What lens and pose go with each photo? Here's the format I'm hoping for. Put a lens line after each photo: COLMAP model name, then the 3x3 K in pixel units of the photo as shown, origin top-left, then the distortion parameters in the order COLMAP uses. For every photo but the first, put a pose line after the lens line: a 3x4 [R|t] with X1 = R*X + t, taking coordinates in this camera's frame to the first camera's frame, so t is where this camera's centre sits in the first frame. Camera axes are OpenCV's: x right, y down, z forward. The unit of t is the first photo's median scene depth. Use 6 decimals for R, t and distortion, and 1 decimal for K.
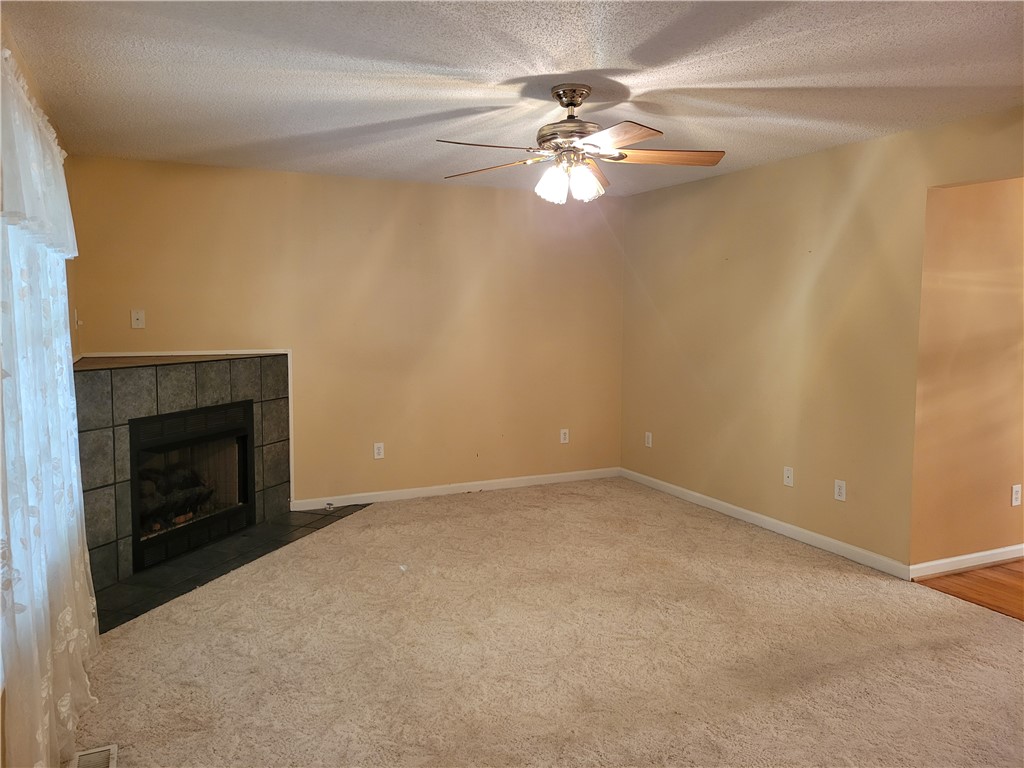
lens RADIAL K [[769.7, 0, 507.2], [0, 769.7, 377.2], [0, 0, 1]] dist [0.061304, -0.034547]
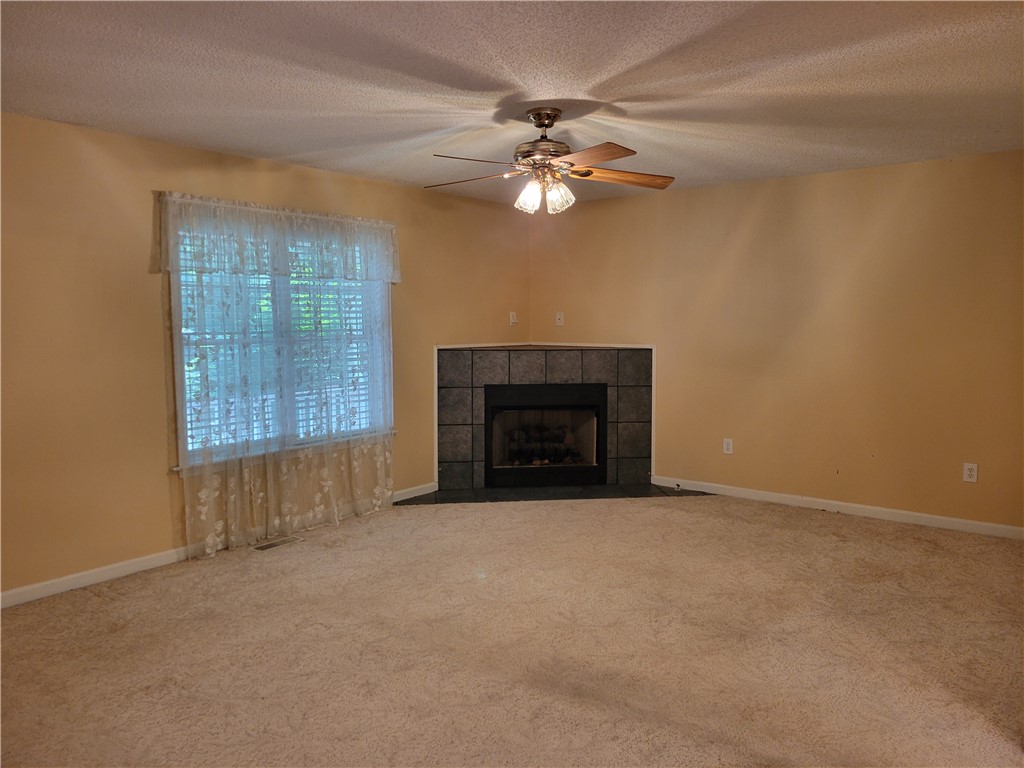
lens RADIAL K [[769.7, 0, 505.3], [0, 769.7, 385.8], [0, 0, 1]] dist [0.061304, -0.034547]
pose [[0.446825, 0.077911, -0.891222, 0.839686], [-0.075896, 0.995910, 0.049012, -0.018807], [0.891396, 0.045740, 0.450911, 0.350224]]
